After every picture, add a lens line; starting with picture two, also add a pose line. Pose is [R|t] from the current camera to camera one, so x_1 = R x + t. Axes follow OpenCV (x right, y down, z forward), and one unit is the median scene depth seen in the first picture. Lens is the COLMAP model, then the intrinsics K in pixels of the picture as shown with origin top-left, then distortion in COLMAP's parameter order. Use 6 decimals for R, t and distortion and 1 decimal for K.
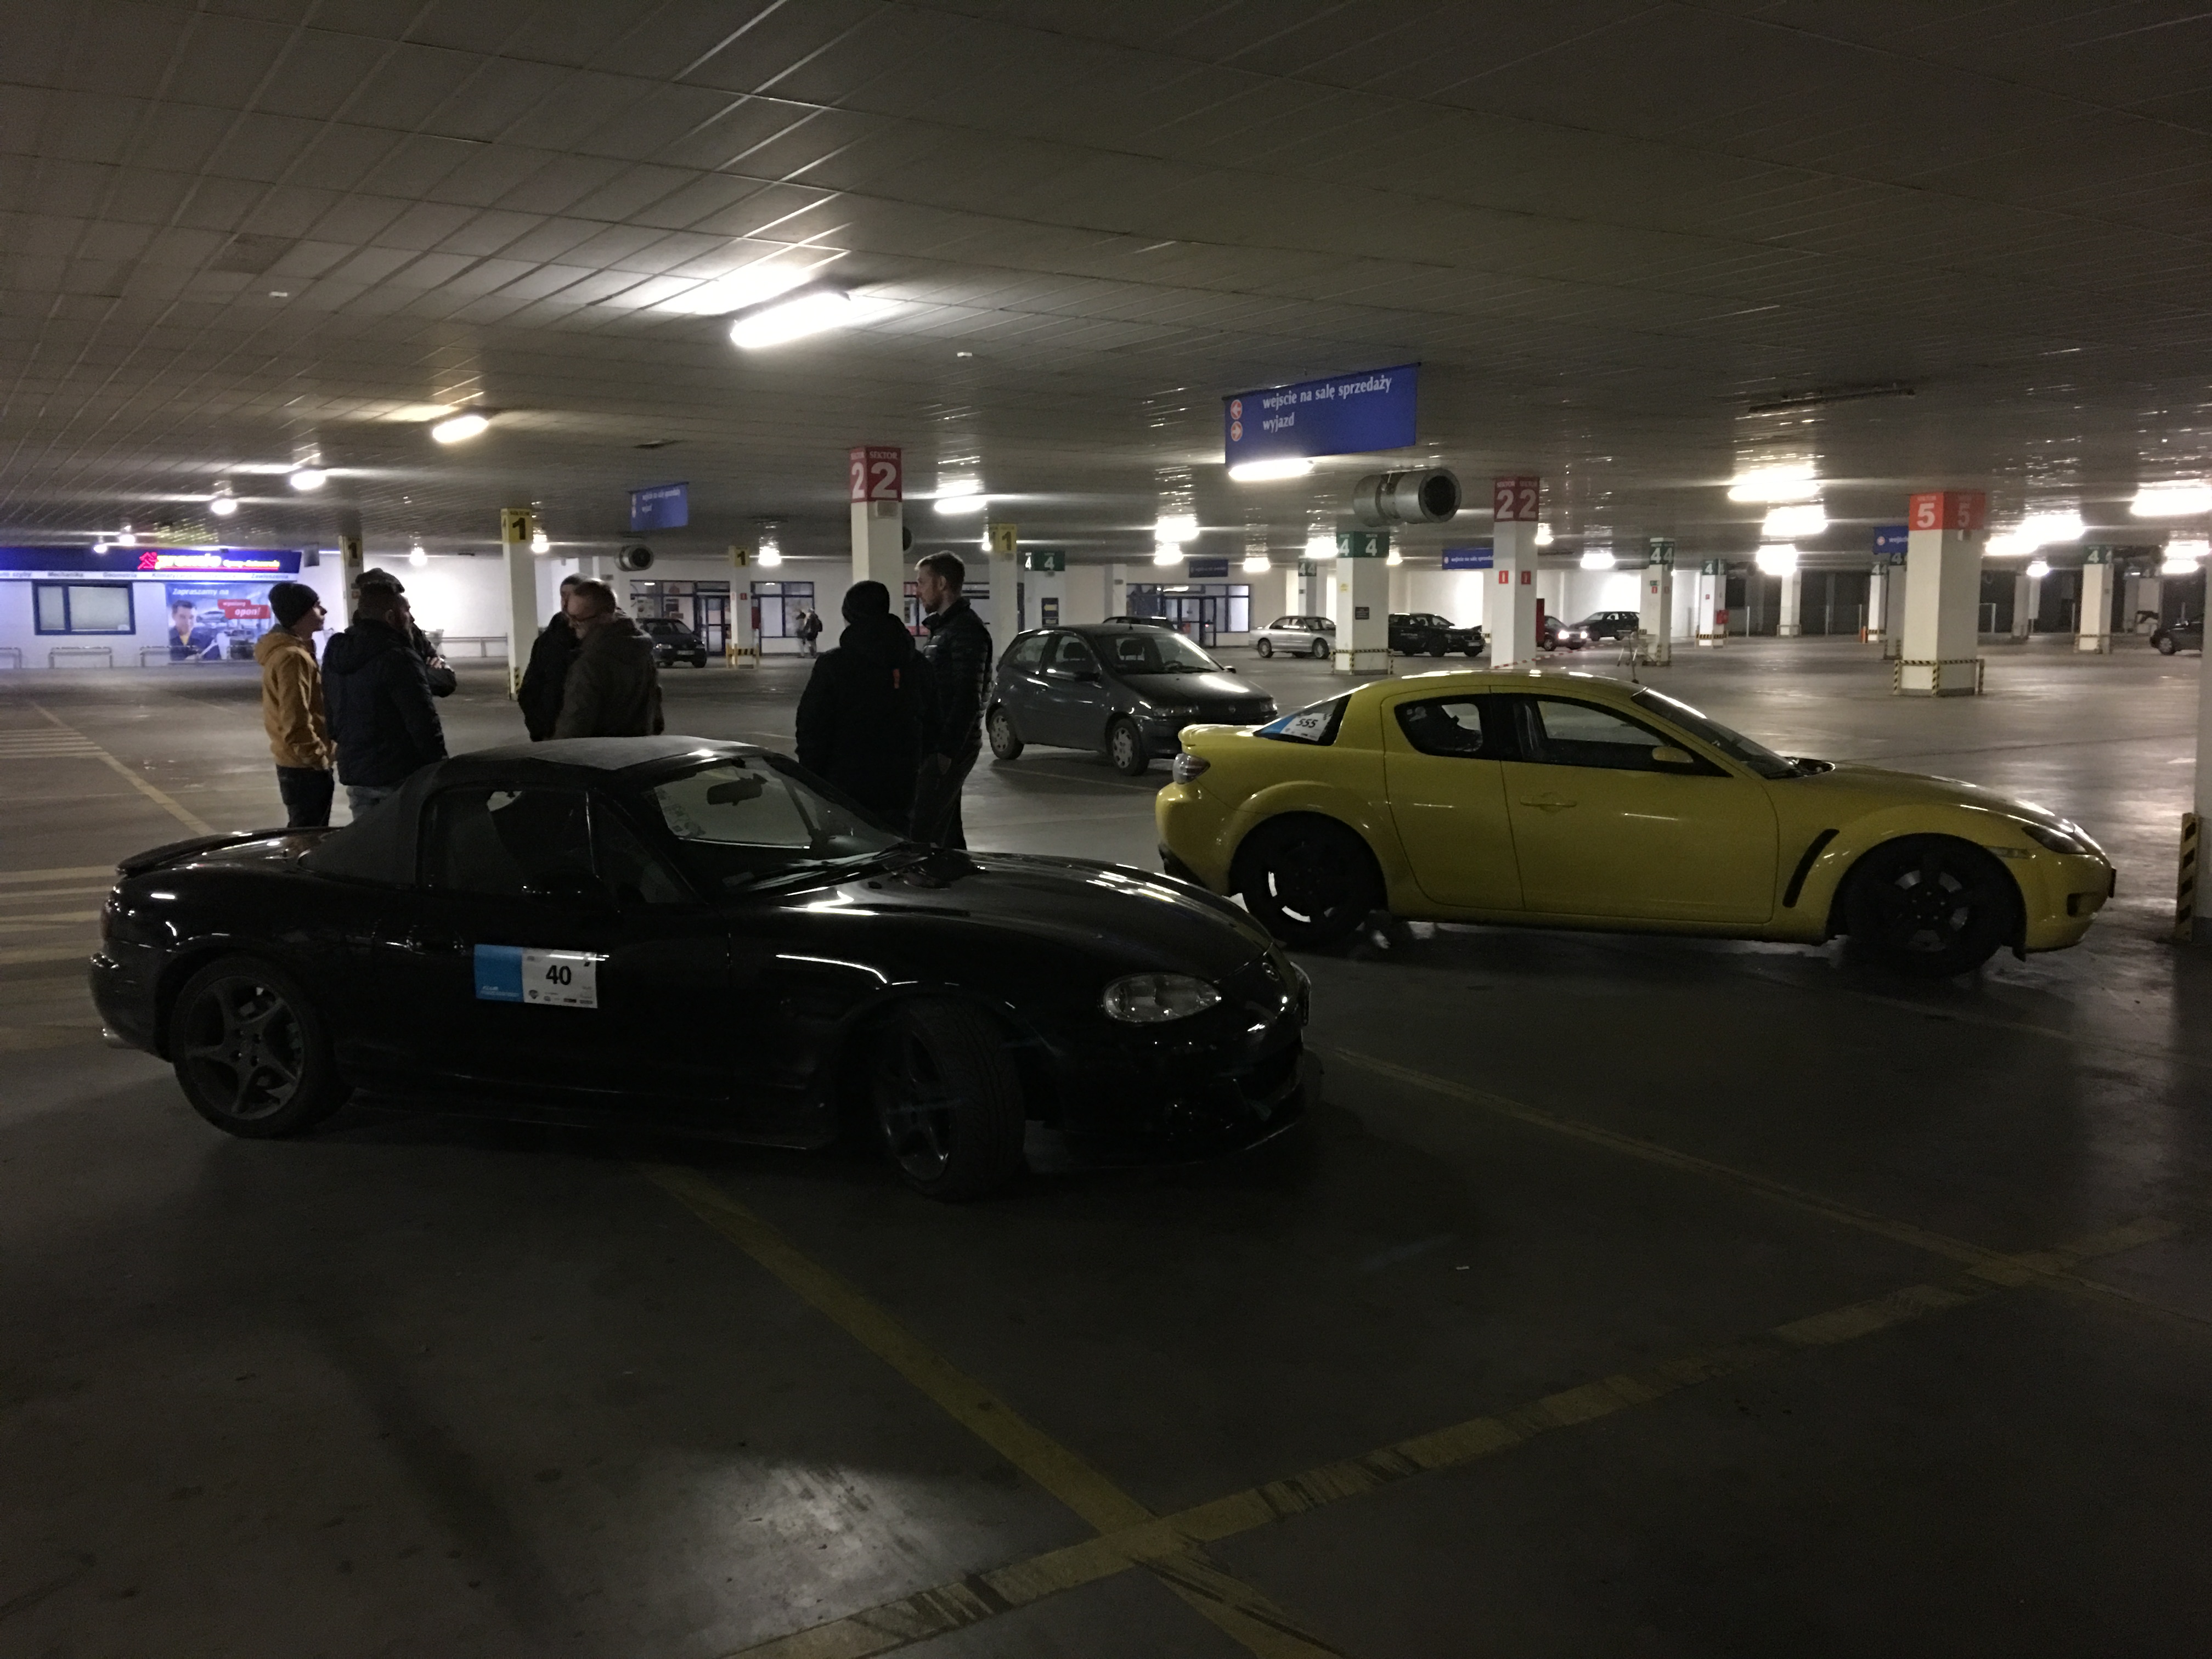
lens RADIAL K [[1850.6, 0, 1095.4], [0, 1850.6, 835.0], [0, 0, 1]] dist [0.069002, -0.004871]
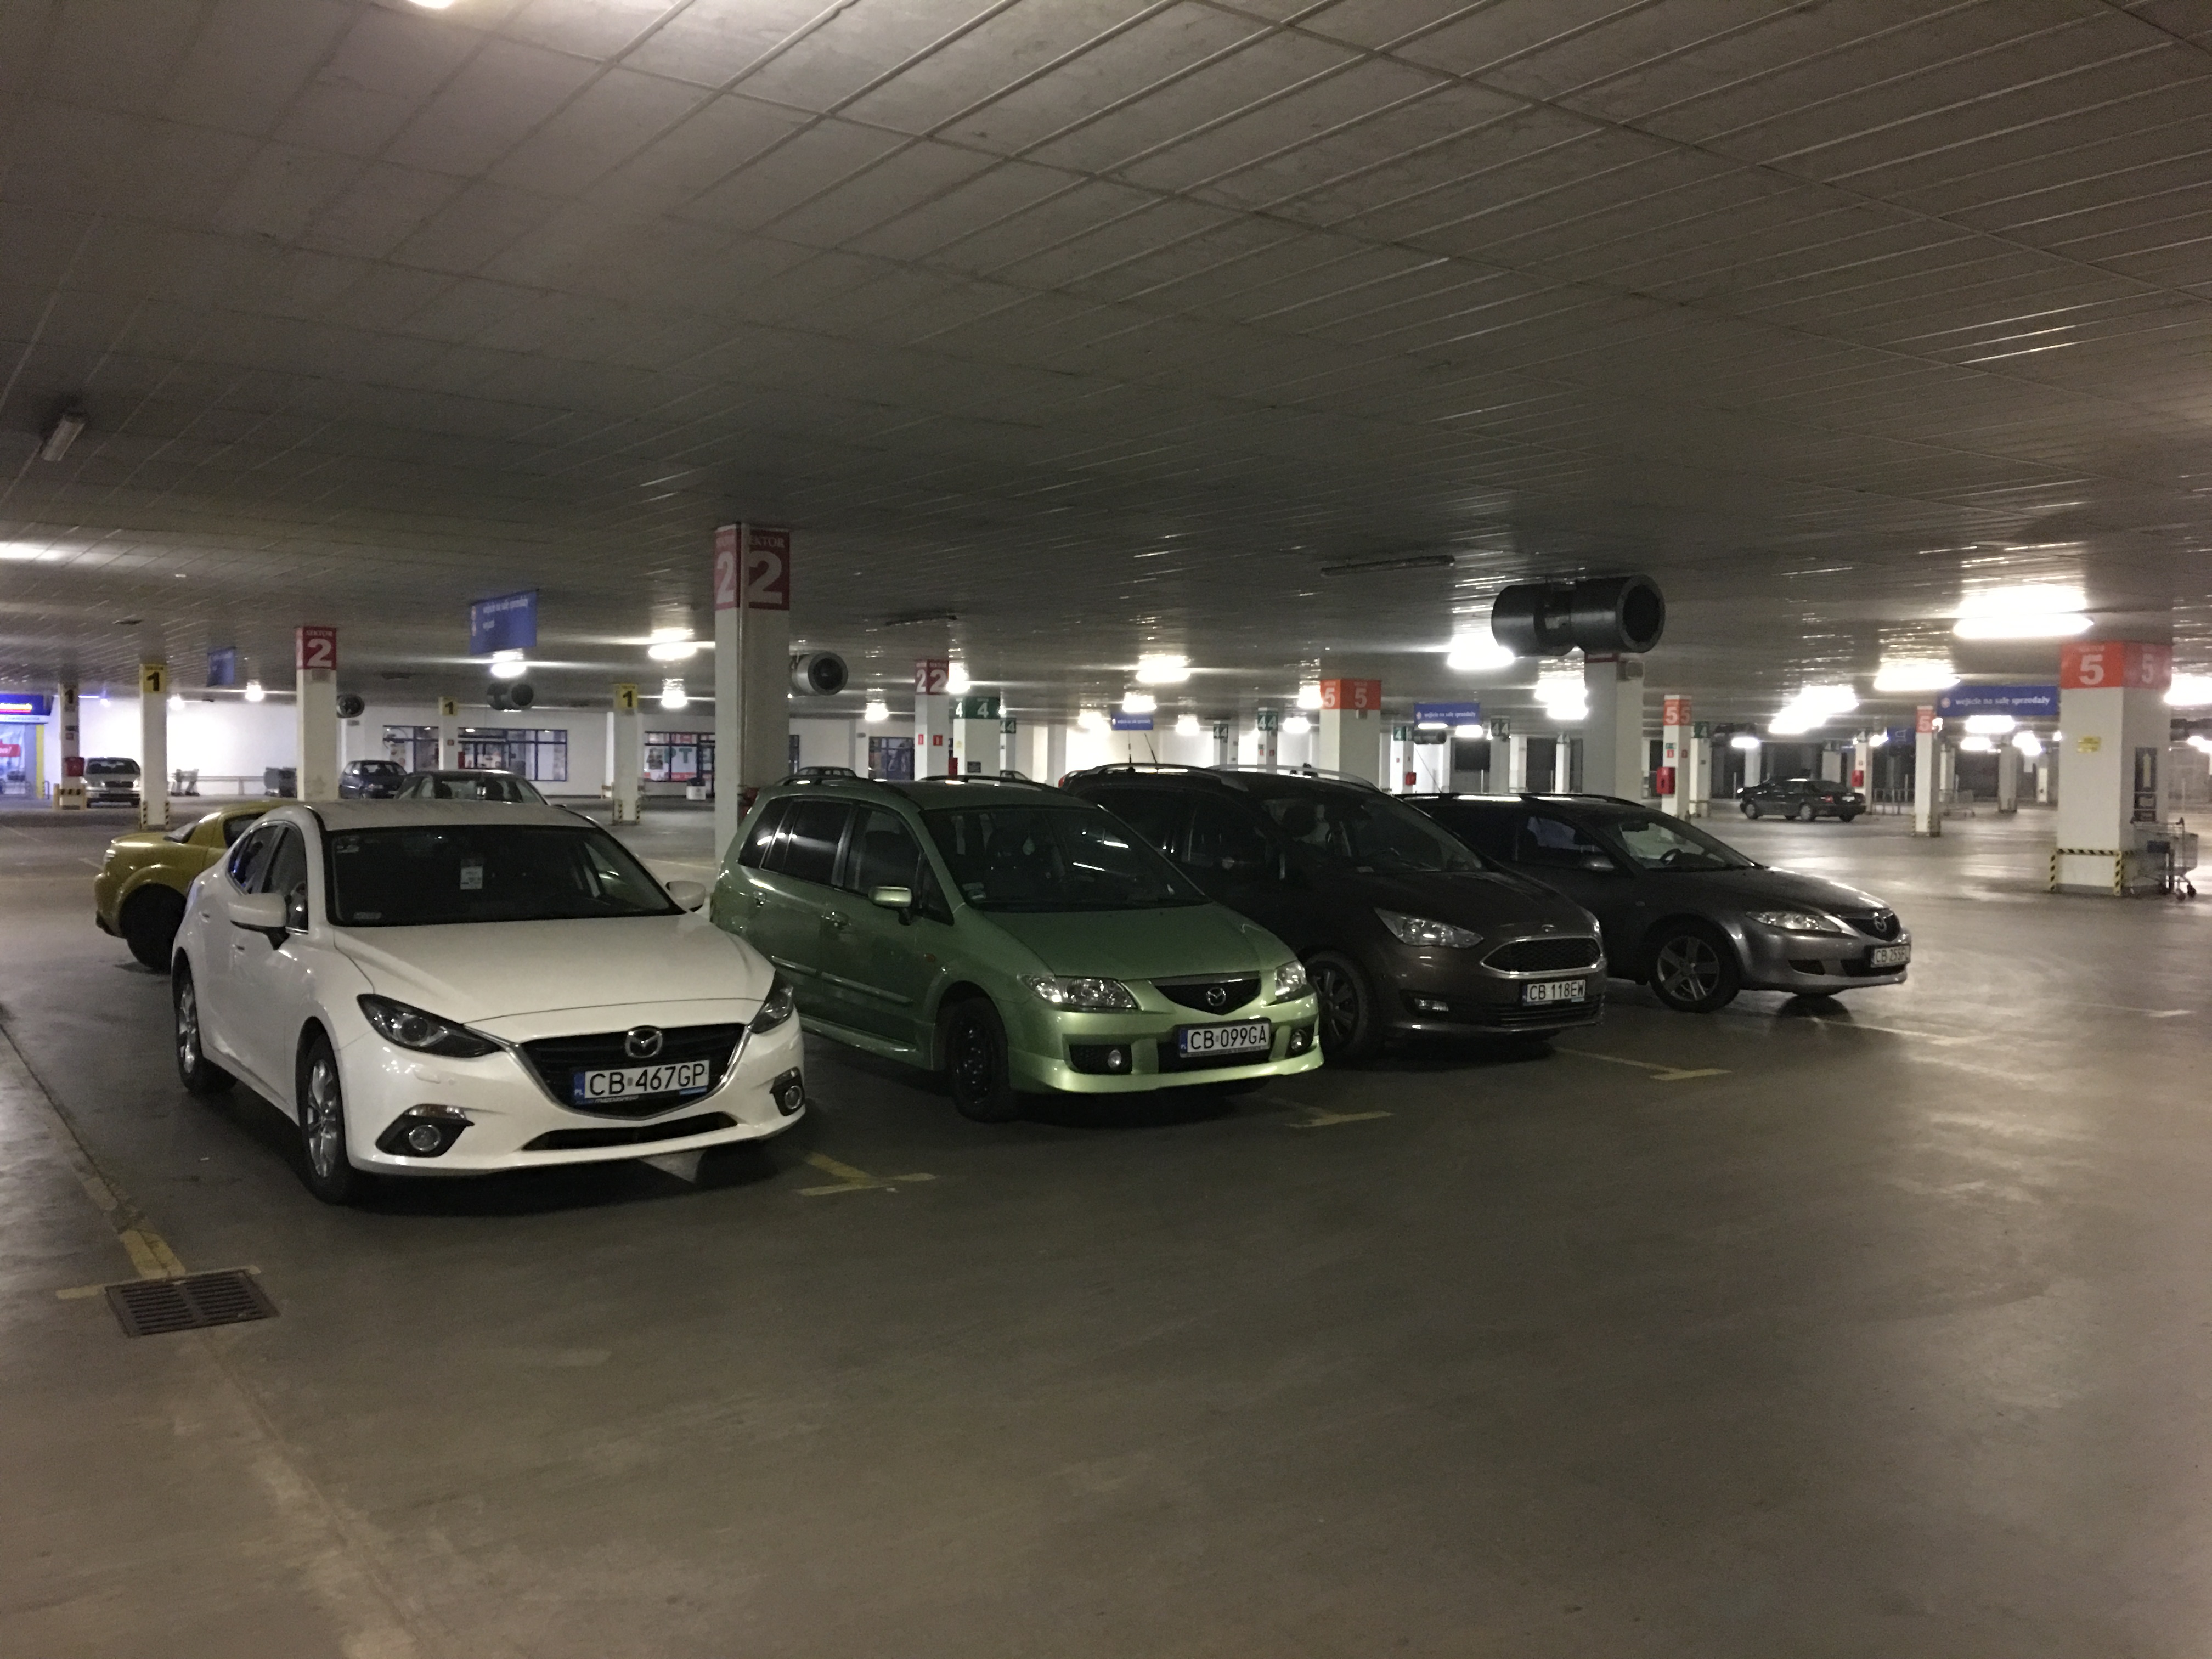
lens RADIAL K [[1852.9, 0, 1106.0], [0, 1852.9, 829.5], [0, 0, 1]] dist [0.107539, -0.150410]
pose [[0.998778, 0.015528, 0.046911, 0.171815], [-0.011511, 0.996338, -0.084726, 0.013721], [-0.048055, 0.084082, 0.995299, -0.132323]]
